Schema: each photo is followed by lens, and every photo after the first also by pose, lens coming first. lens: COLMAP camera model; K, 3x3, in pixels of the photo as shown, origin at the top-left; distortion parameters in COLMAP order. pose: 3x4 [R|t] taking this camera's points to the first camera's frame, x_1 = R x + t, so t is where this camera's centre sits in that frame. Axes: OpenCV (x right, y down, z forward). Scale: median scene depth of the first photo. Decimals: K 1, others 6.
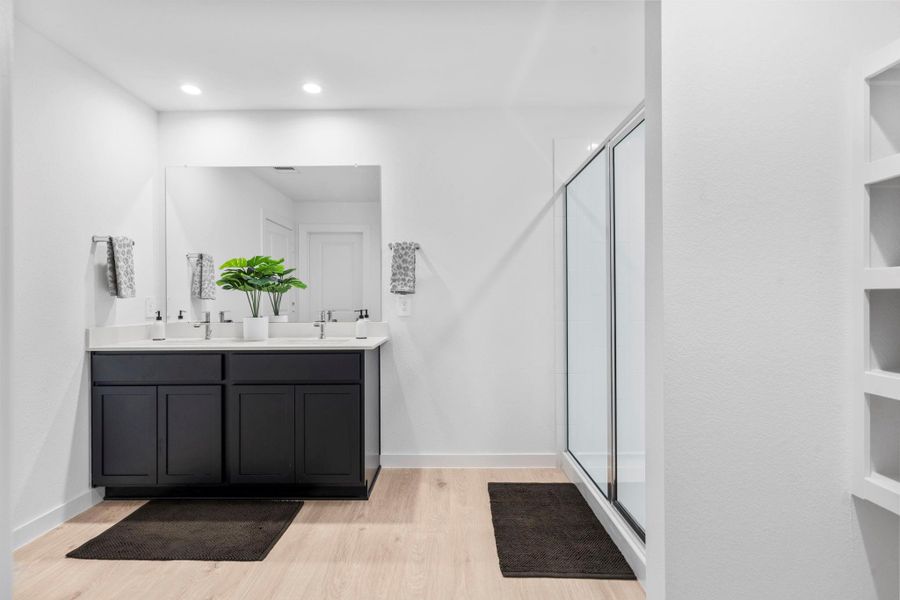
lens RADIAL K [[424.1, 0, 446.8], [0, 424.1, 300.8], [0, 0, 1]] dist [0.000818, 0.000094]
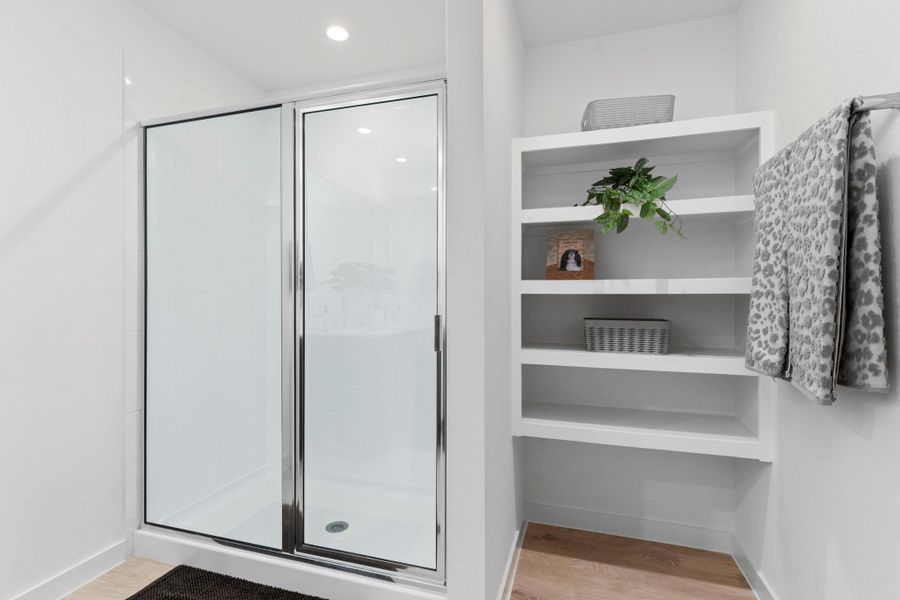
lens RADIAL K [[424.1, 0, 446.8], [0, 424.1, 300.8], [0, 0, 1]] dist [0.000818, 0.000094]
pose [[0.307455, 0.003352, 0.951557, -0.211473], [0.001201, 0.999992, -0.003911, 0.005095], [-0.951562, 0.002345, 0.307448, 0.356110]]
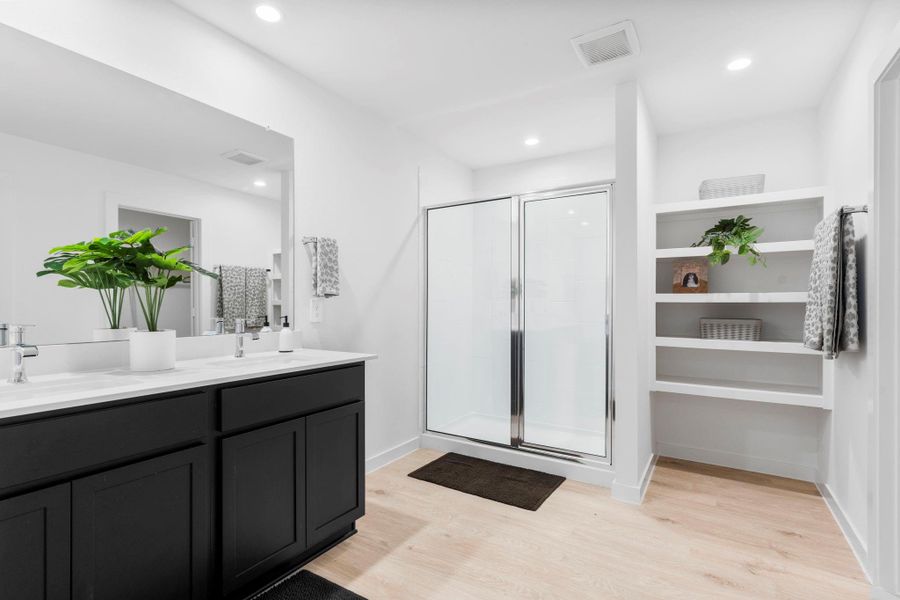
lens RADIAL K [[421.6, 0, 449.6], [0, 421.6, 306.2], [0, 0, 1]] dist [0.001866, 0.000479]
pose [[0.533972, 0.002966, 0.845497, -0.708777], [-0.000786, 0.999995, -0.003011, 0.005376], [-0.845502, 0.000944, 0.533972, 0.322239]]
